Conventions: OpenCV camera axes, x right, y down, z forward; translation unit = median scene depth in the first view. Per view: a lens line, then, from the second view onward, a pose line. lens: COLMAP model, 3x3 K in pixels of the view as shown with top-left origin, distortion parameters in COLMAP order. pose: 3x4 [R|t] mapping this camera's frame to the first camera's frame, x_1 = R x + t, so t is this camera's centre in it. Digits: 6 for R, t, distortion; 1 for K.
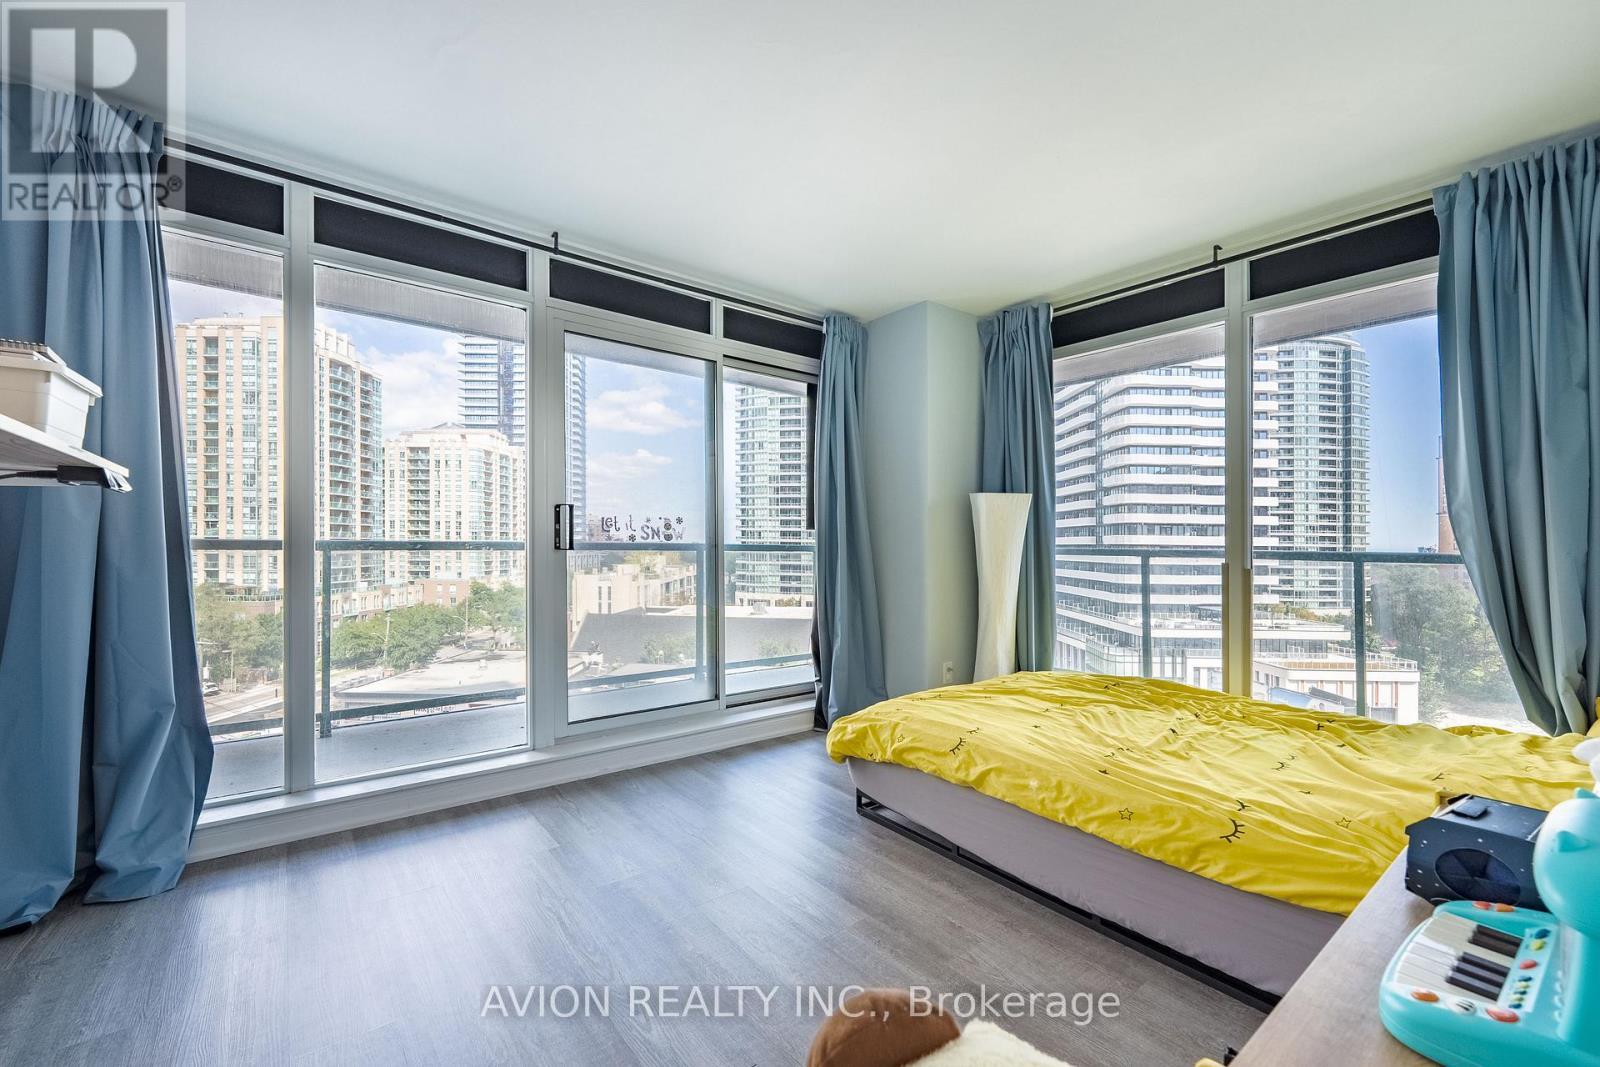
lens RADIAL K [[644.6, 0, 790.9], [0, 644.6, 557.5], [0, 0, 1]] dist [0.001905, -0.000732]
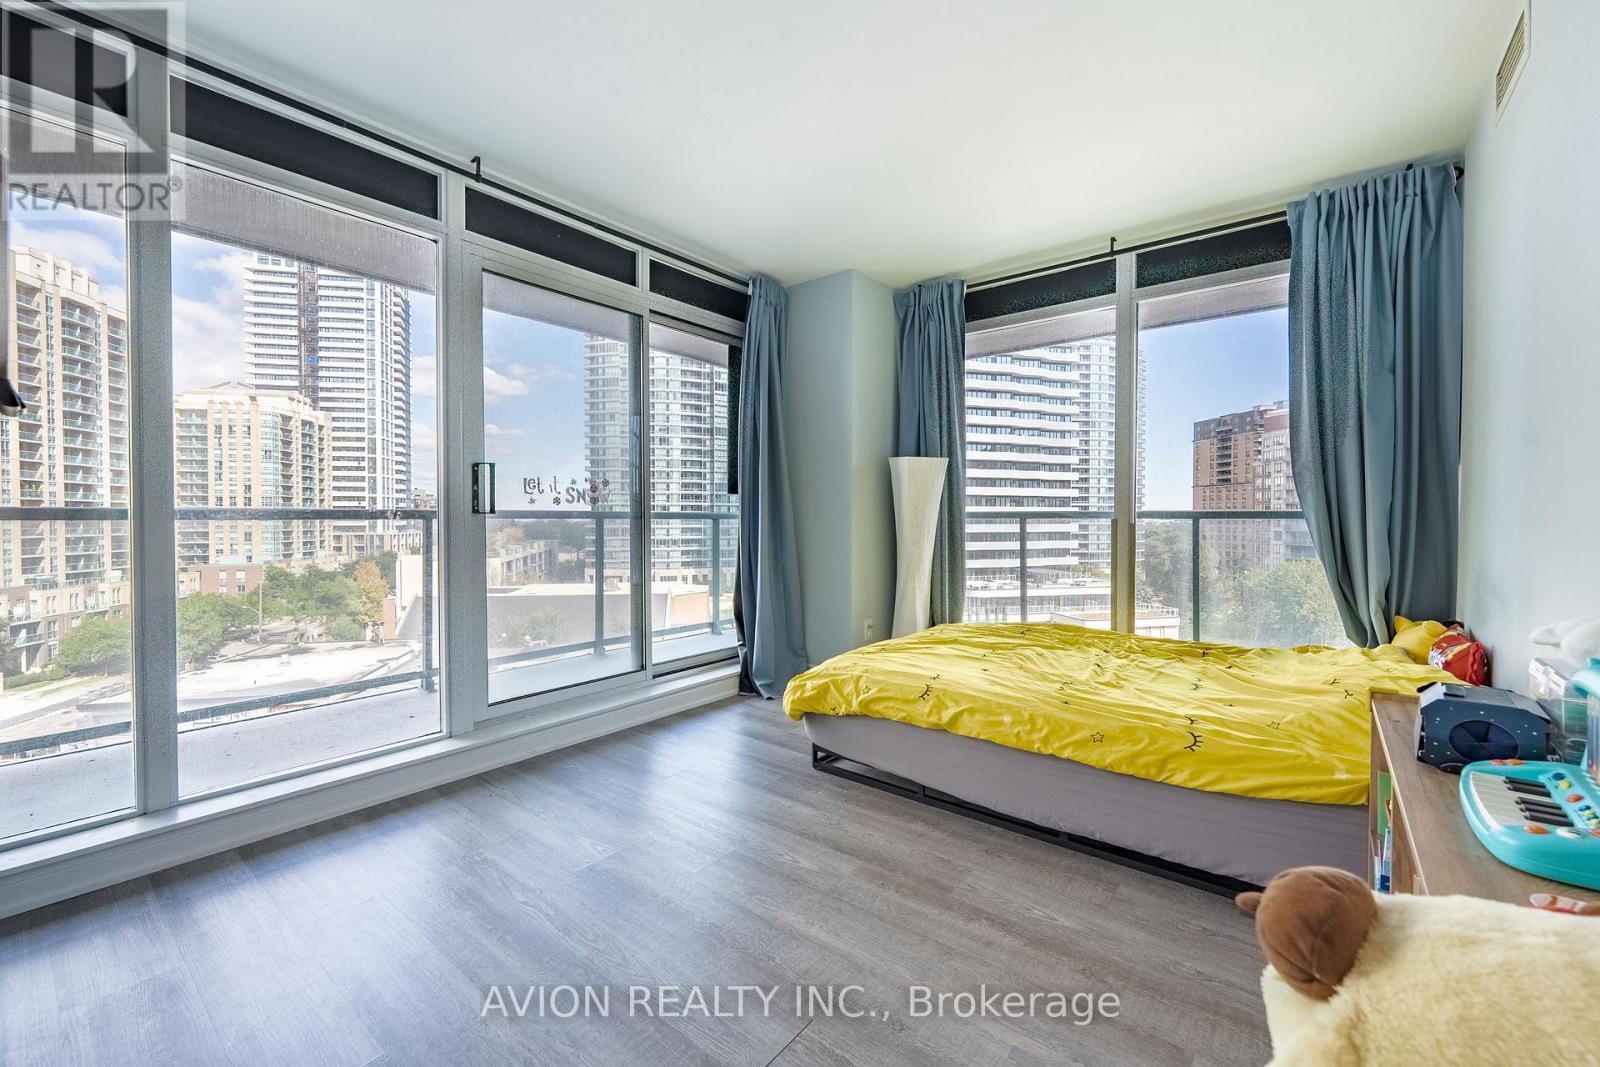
lens RADIAL K [[644.6, 0, 794.2], [0, 644.6, 525.7], [0, 0, 1]] dist [0.001905, -0.000732]
pose [[0.974170, -0.014352, 0.225359, -0.140431], [0.016289, 0.999845, -0.006739, 0.021258], [-0.225227, 0.010235, 0.974253, 0.023268]]
